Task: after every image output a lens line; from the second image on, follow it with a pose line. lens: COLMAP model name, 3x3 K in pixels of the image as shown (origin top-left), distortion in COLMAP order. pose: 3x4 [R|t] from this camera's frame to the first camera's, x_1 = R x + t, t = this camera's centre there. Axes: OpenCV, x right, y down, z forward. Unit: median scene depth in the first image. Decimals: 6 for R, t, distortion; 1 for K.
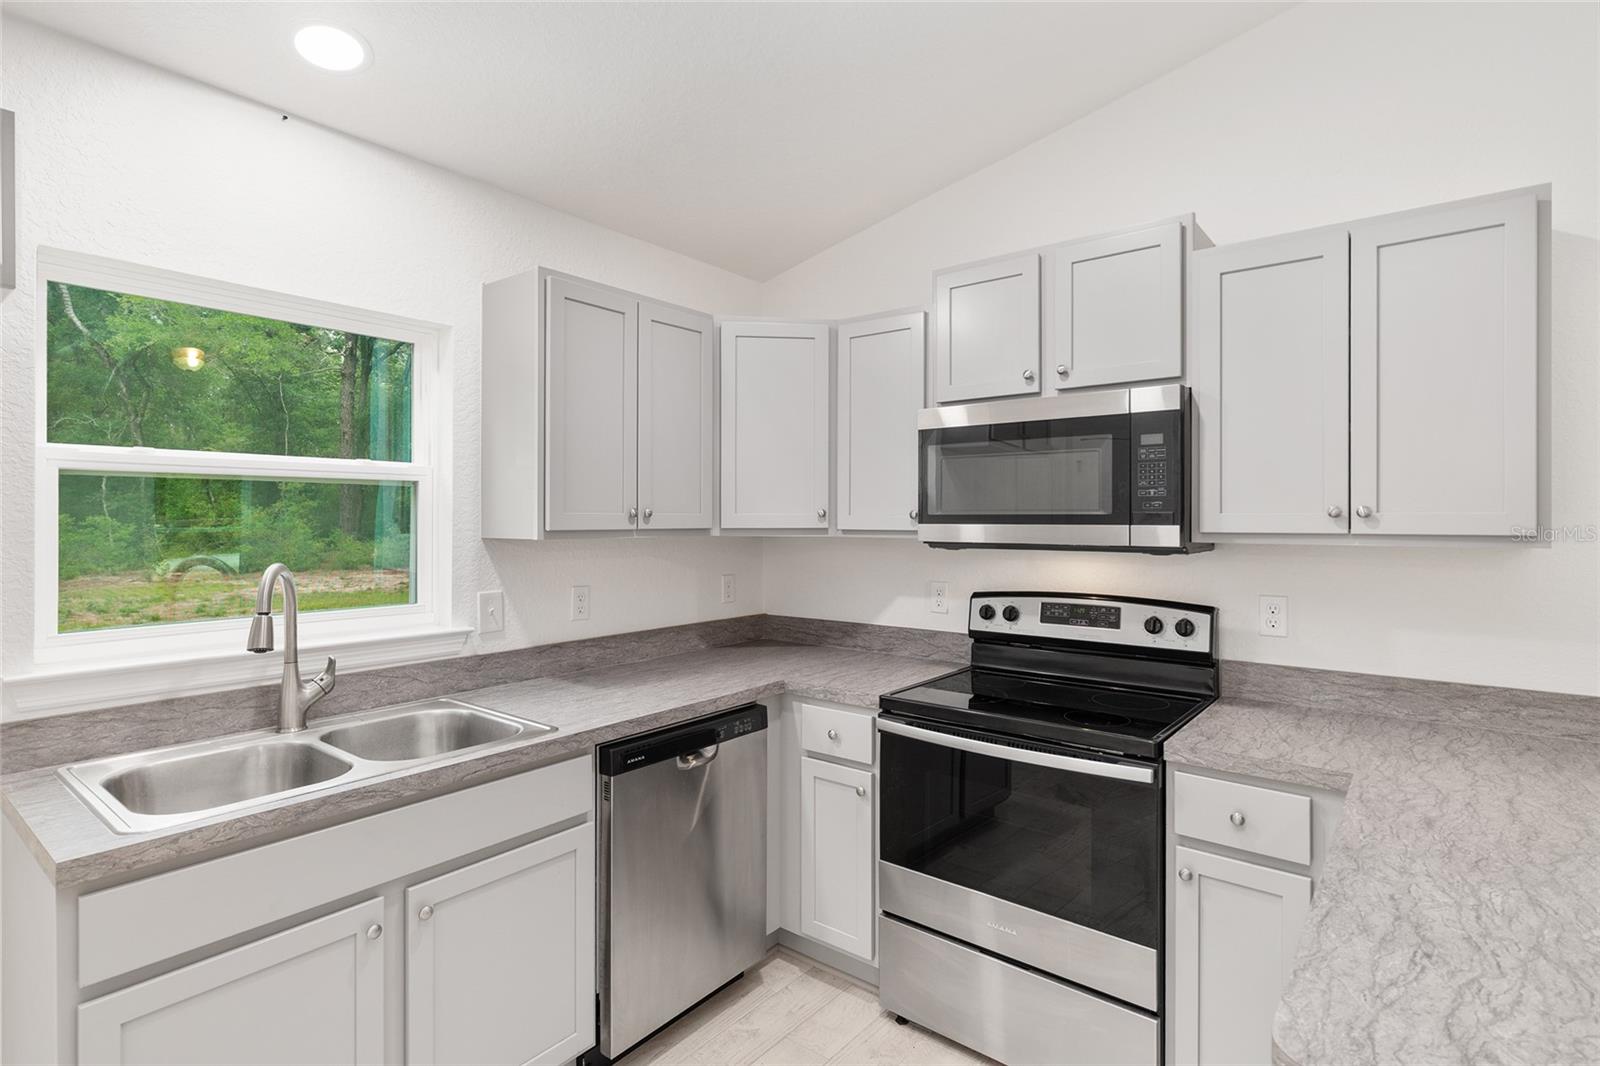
lens RADIAL K [[796.2, 0, 796.1], [0, 796.2, 528.8], [0, 0, 1]] dist [0.000591, 0.000167]
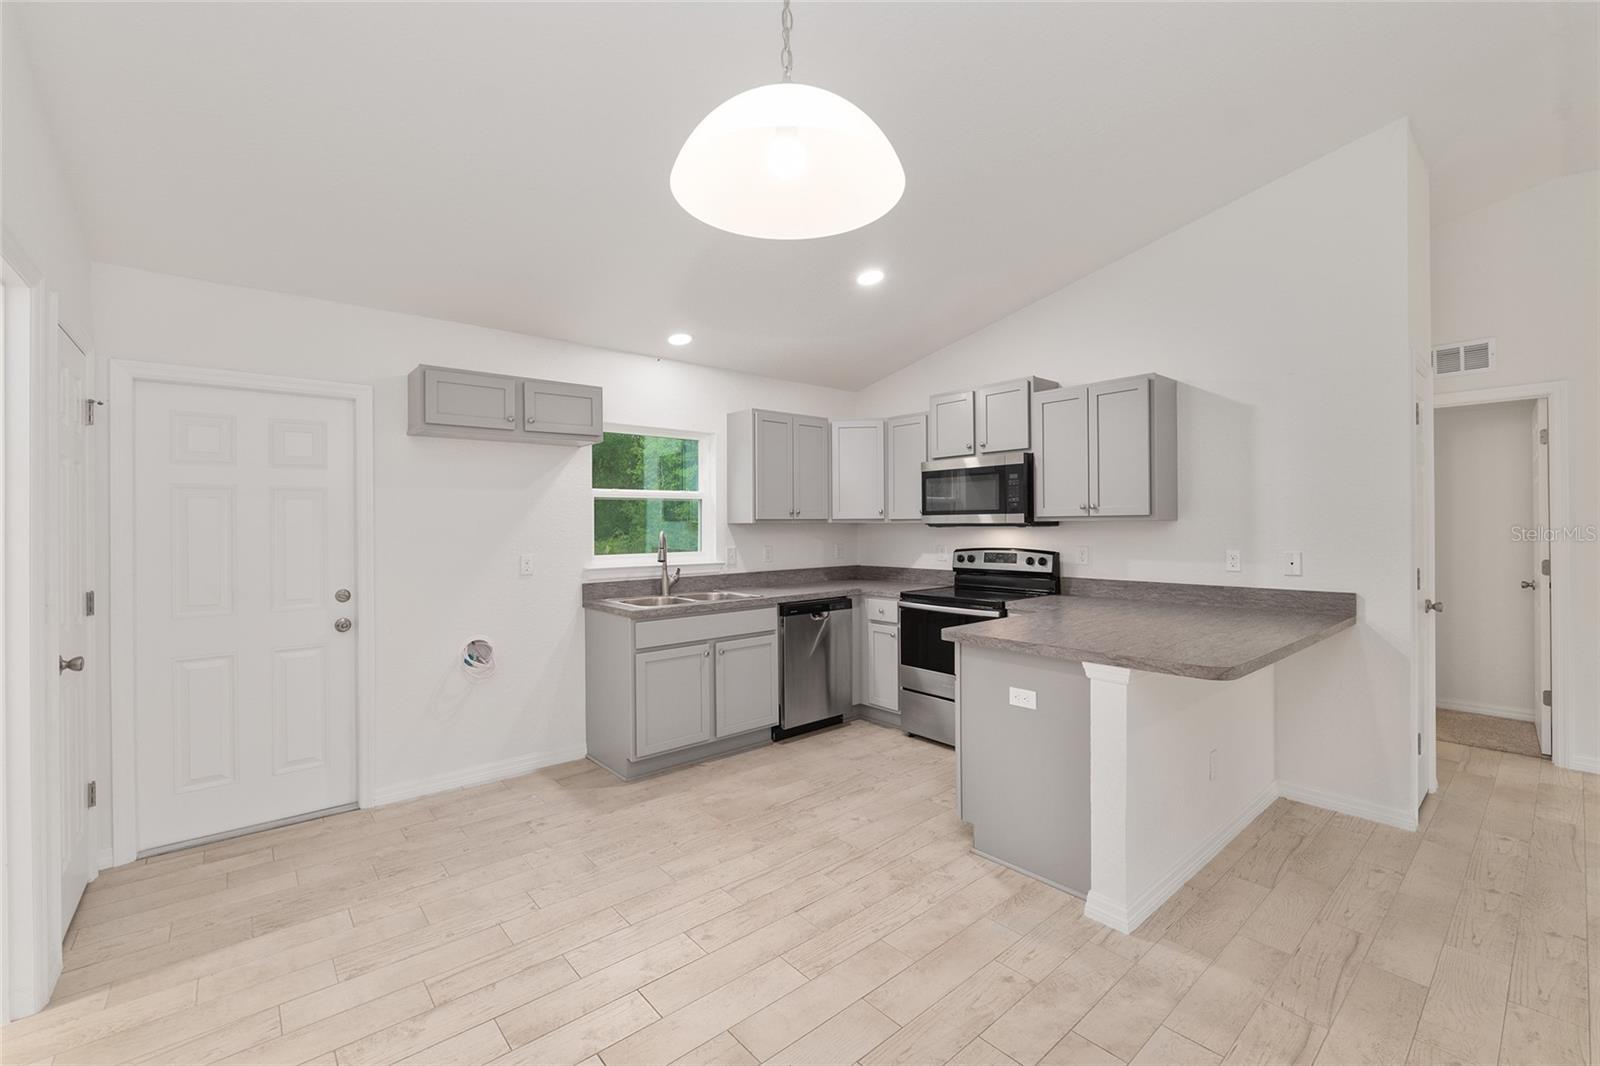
lens RADIAL K [[661.9, 0, 801.7], [0, 661.9, 524.0], [0, 0, 1]] dist [0.000588, -0.000020]
pose [[0.983424, -0.009027, -0.181097, 0.169030], [0.007077, 0.999910, -0.011407, 0.037630], [0.181184, 0.009937, 0.983399, -0.873283]]
